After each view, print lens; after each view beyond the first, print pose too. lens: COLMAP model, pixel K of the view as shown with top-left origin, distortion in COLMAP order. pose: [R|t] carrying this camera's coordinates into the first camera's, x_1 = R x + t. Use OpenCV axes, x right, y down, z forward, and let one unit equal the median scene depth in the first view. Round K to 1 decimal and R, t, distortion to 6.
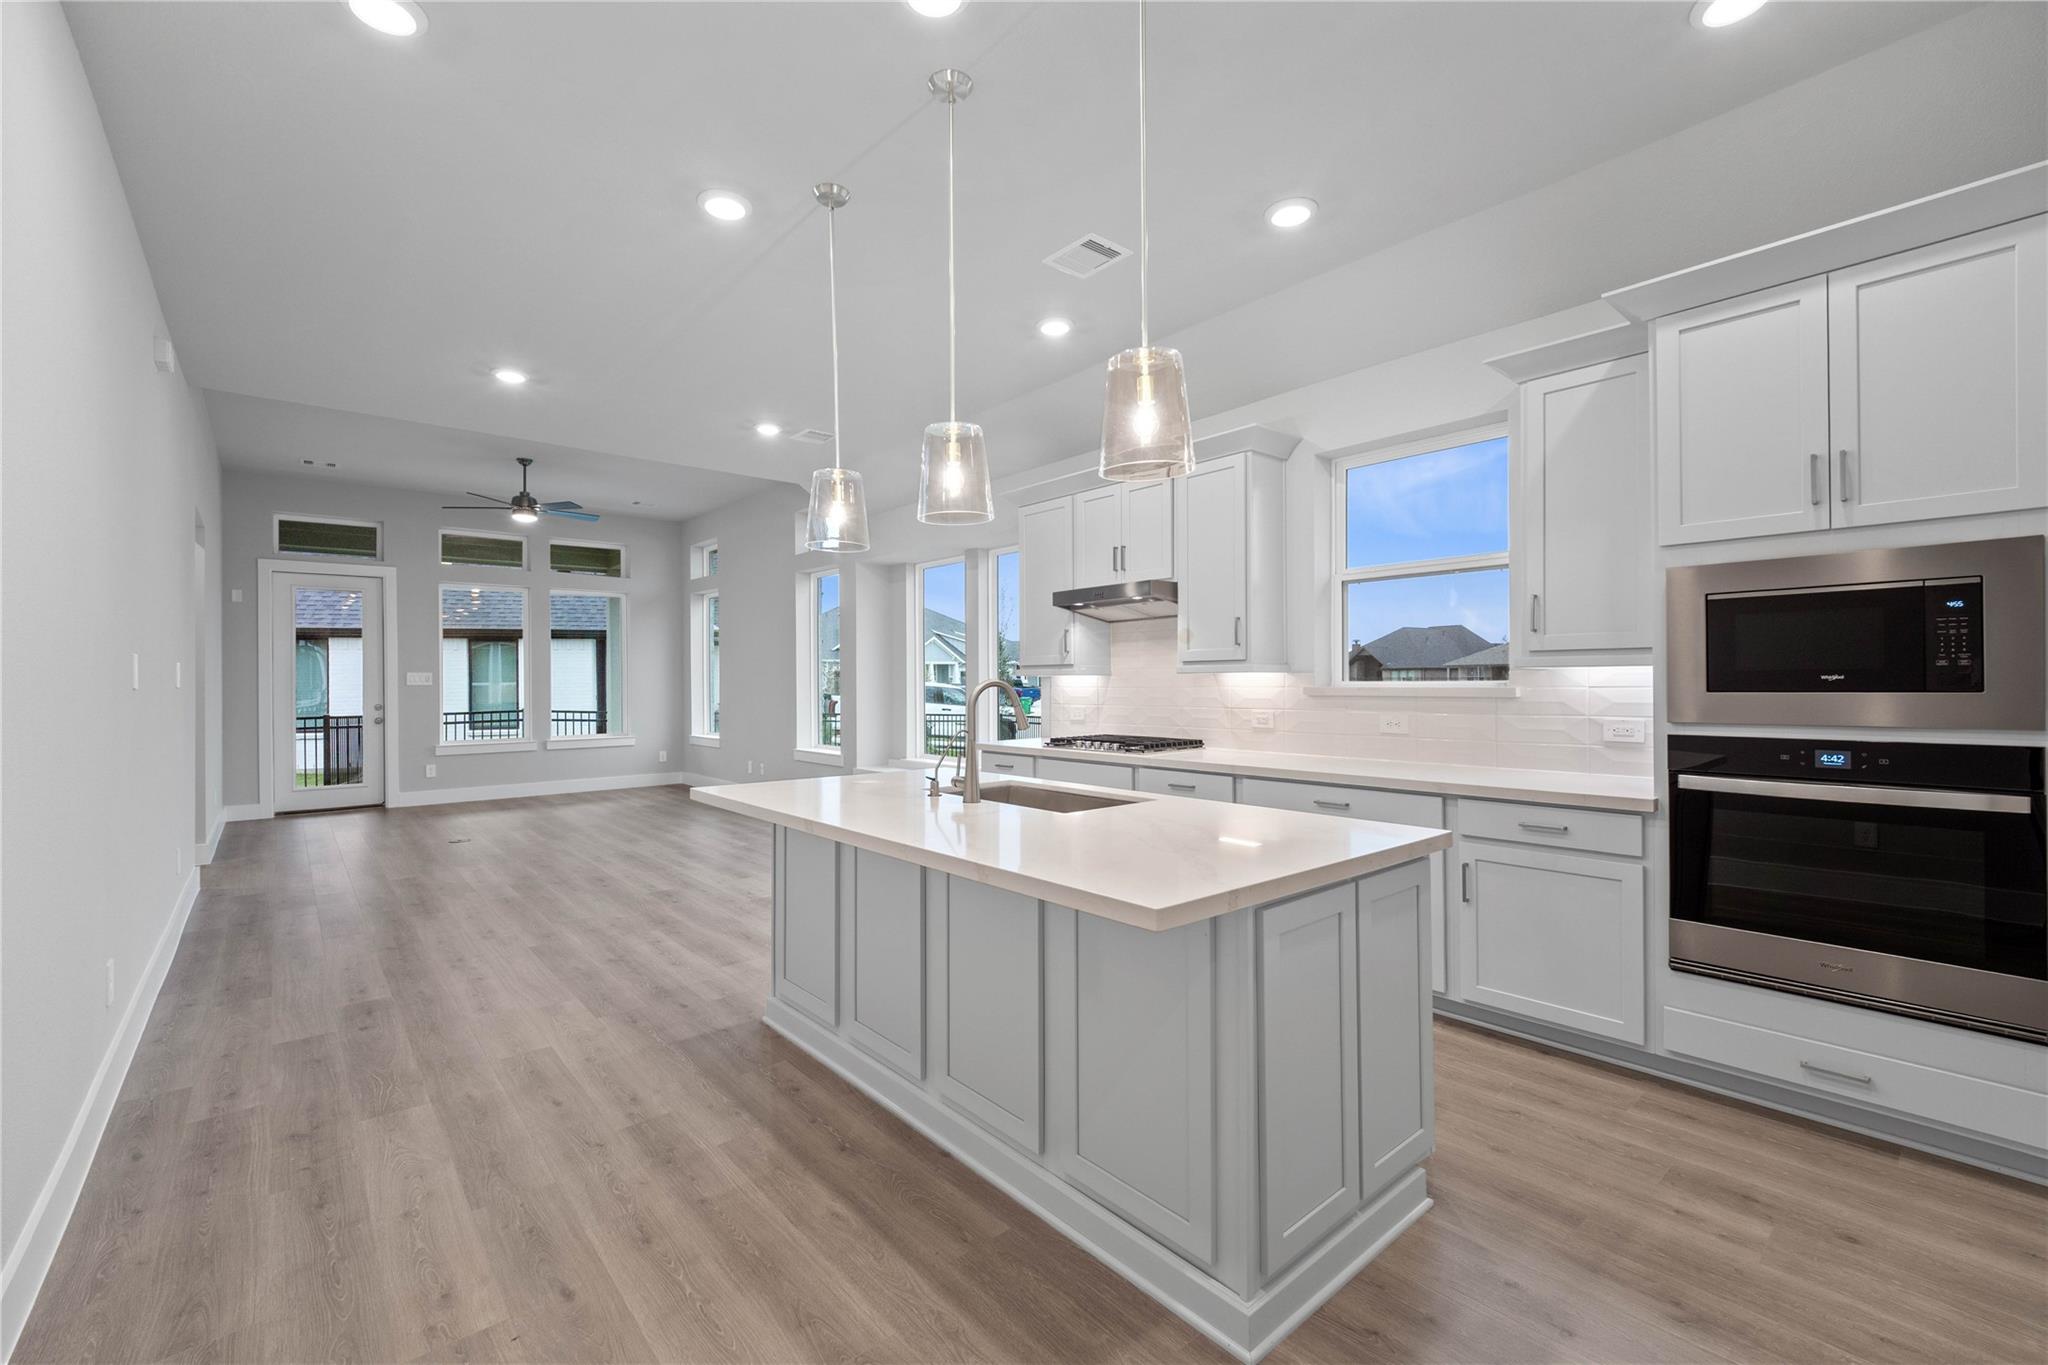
lens RADIAL K [[861.4, 0, 1026.0], [0, 861.4, 680.1], [0, 0, 1]] dist [0.019464, 0.000686]
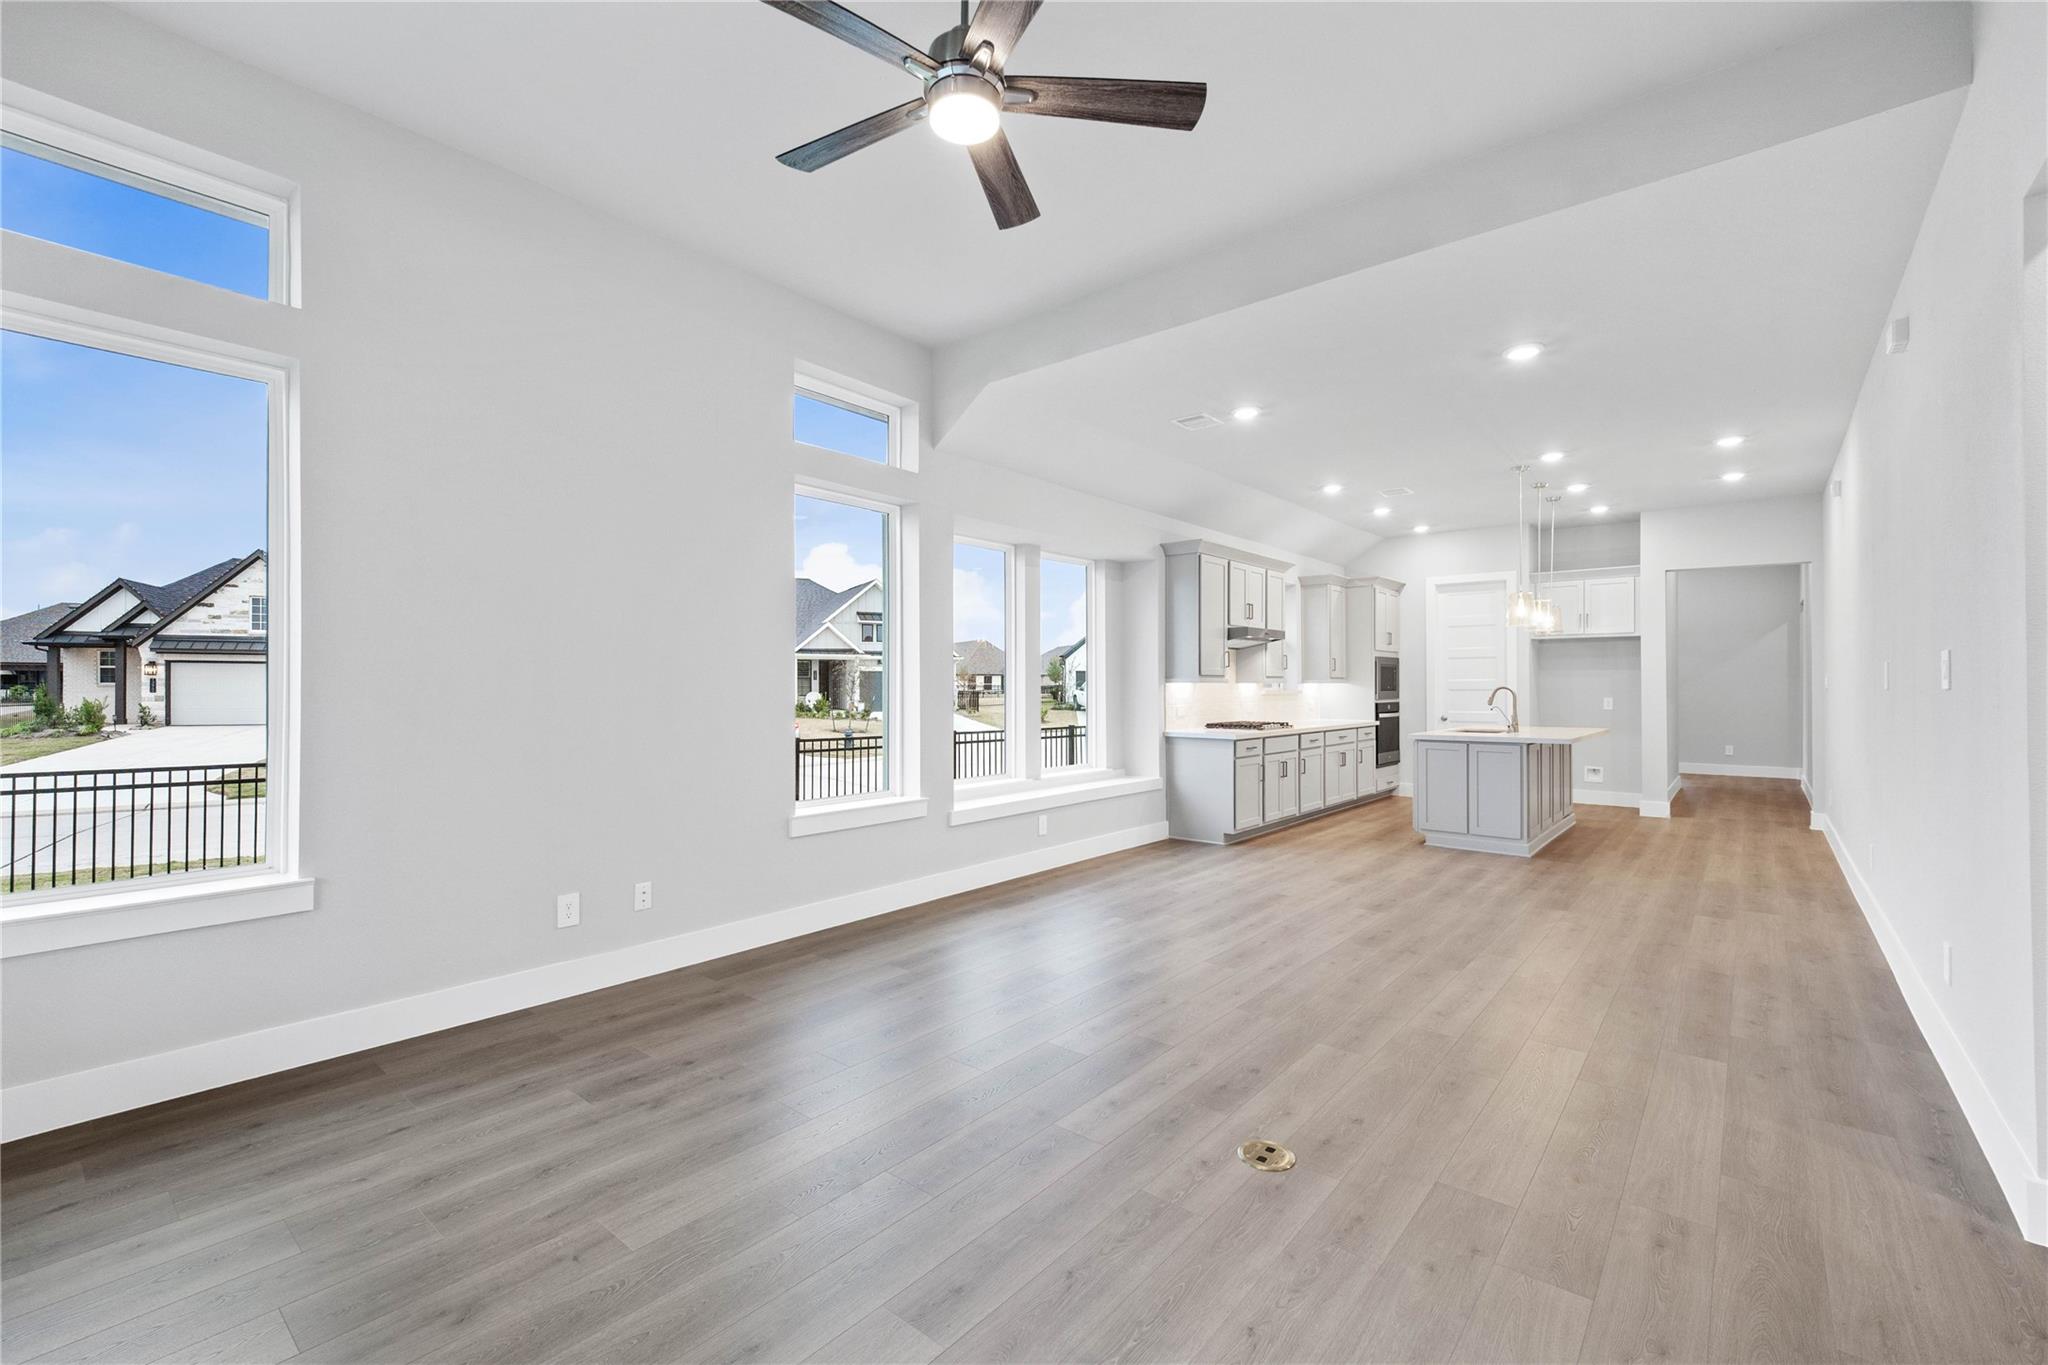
lens RADIAL K [[861.4, 0, 1010.6], [0, 861.4, 687.3], [0, 0, 1]] dist [0.019464, 0.000686]
pose [[-0.151625, 0.000304, 0.988438, -2.836131], [-0.005567, 0.999984, -0.001161, 0.010396], [-0.988422, -0.005679, -0.151621, 3.353222]]
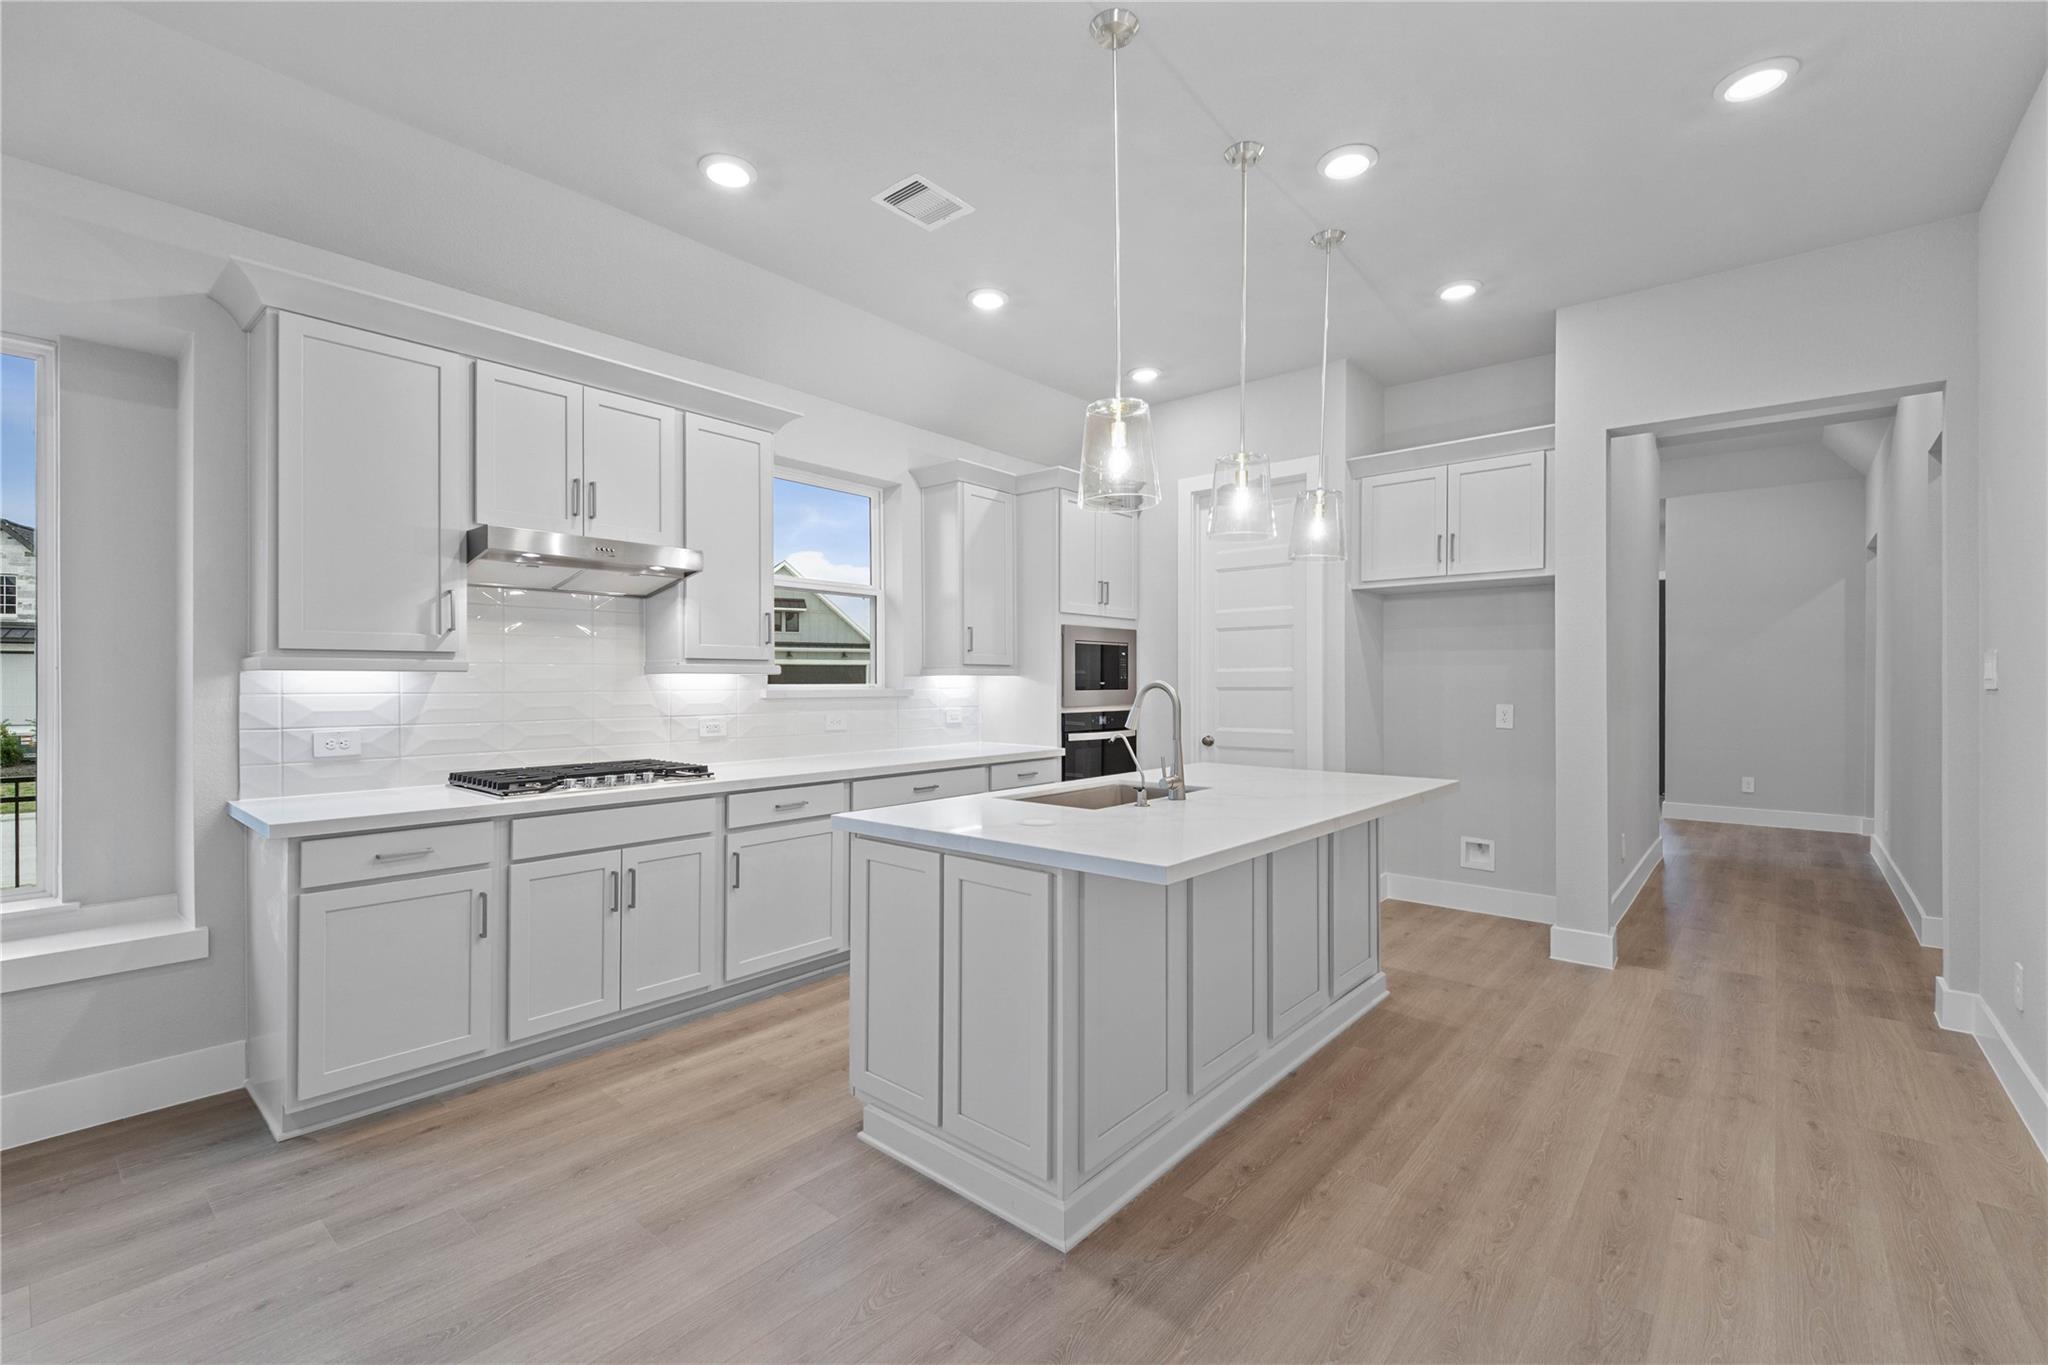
lens RADIAL K [[861.4, 0, 1028.1], [0, 861.4, 683.7], [0, 0, 1]] dist [0.019464, 0.000686]
pose [[-0.144841, -0.000432, 0.989455, -1.188978], [-0.005689, 0.999984, -0.000396, -0.000461], [-0.989439, -0.005687, -0.144841, 1.479035]]
